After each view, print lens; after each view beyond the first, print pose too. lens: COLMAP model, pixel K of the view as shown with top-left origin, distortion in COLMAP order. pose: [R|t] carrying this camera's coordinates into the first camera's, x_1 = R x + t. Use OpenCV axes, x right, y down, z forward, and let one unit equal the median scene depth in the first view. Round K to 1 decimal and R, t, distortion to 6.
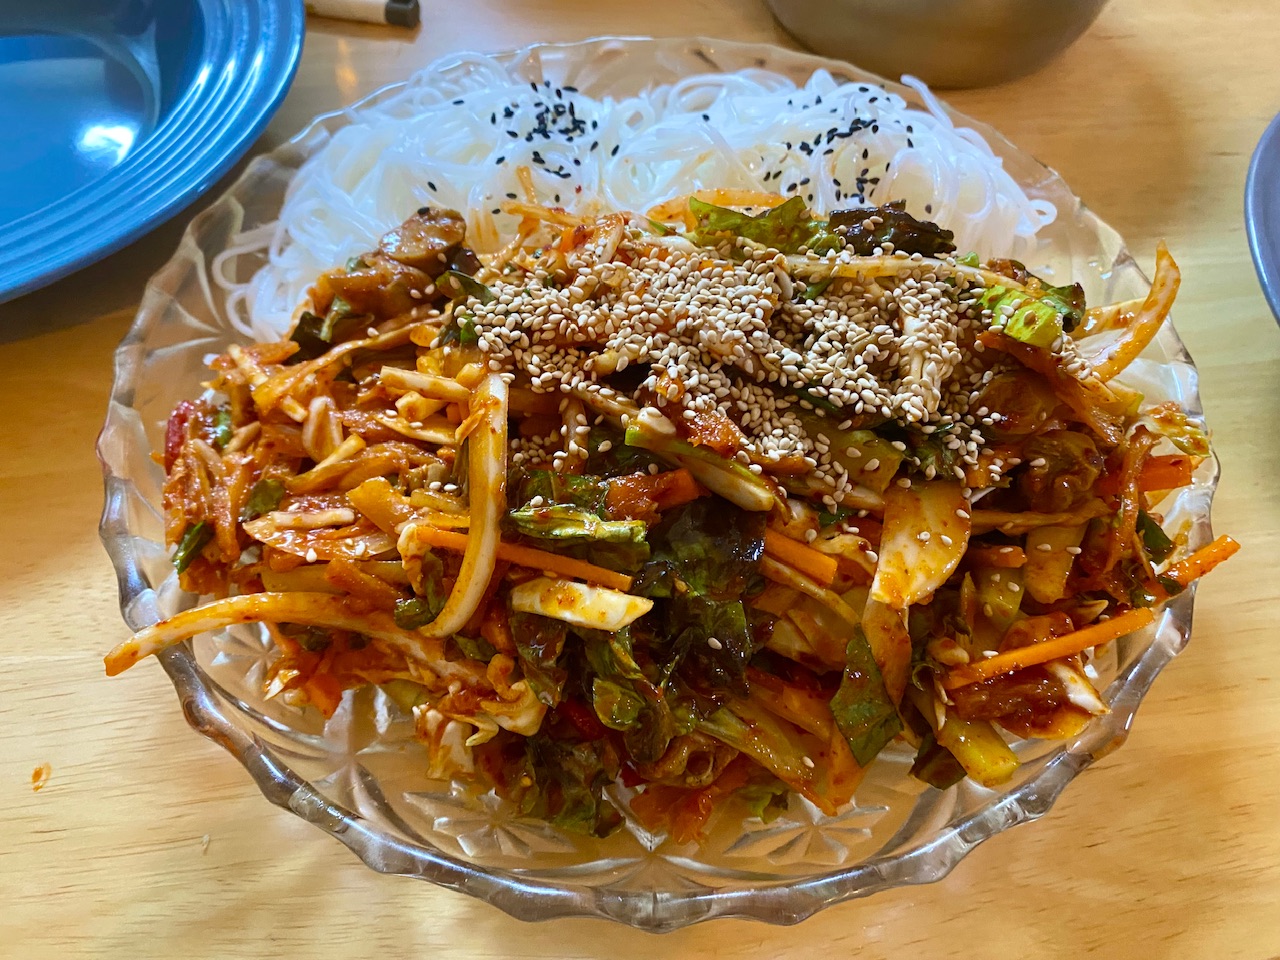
lens RADIAL K [[1005.8, 0, 619.0], [0, 1005.8, 476.4], [0, 0, 1]] dist [0.003652, 0.011884]
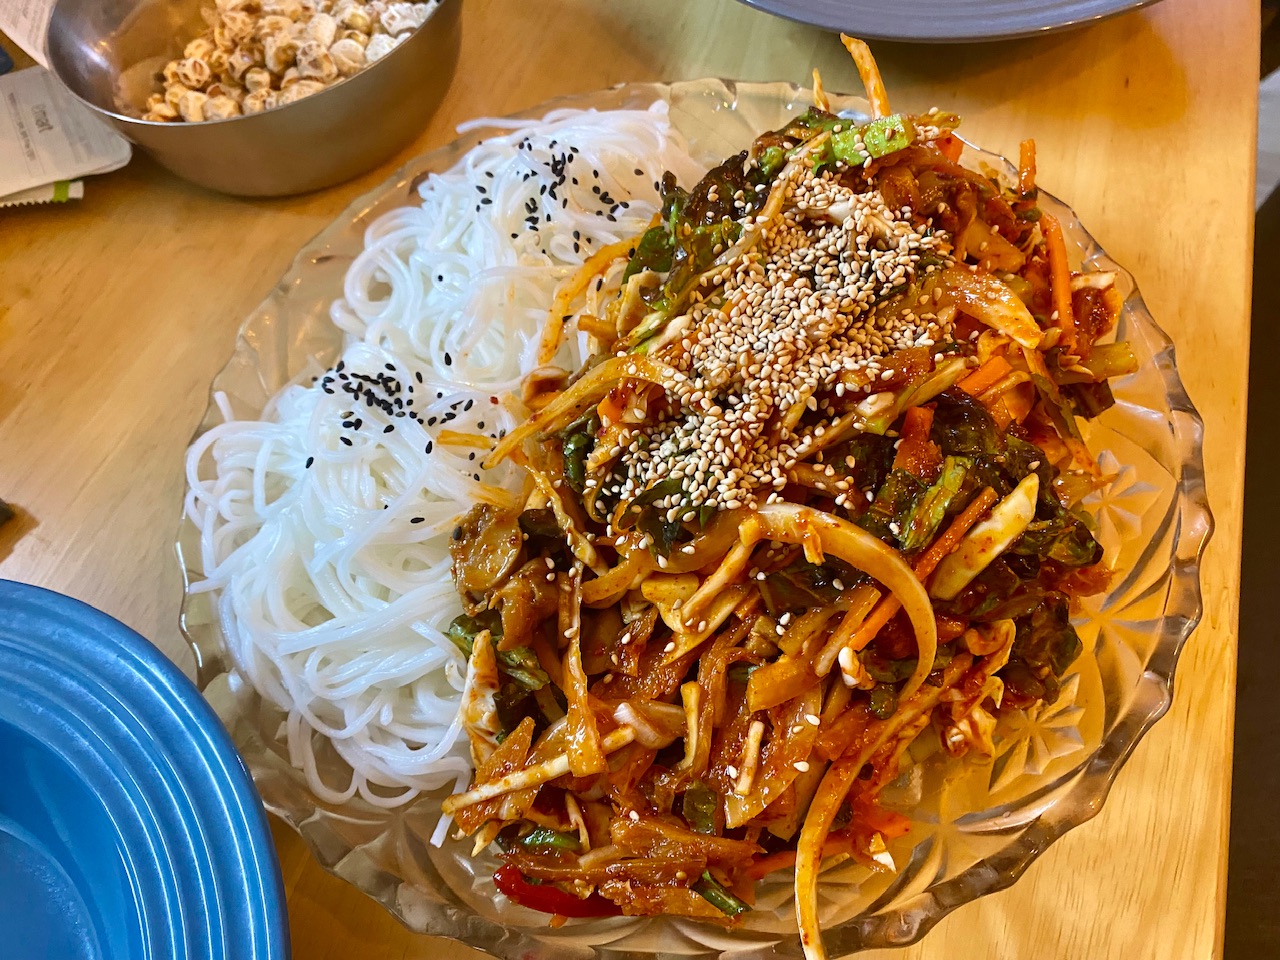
lens RADIAL K [[1005.8, 0, 619.0], [0, 1005.8, 476.4], [0, 0, 1]] dist [0.003652, 0.011884]
pose [[0.429449, -0.810546, 0.398232, -0.572363], [0.813193, 0.538869, 0.219855, -0.467338], [-0.392798, 0.229423, 0.890547, 0.109065]]
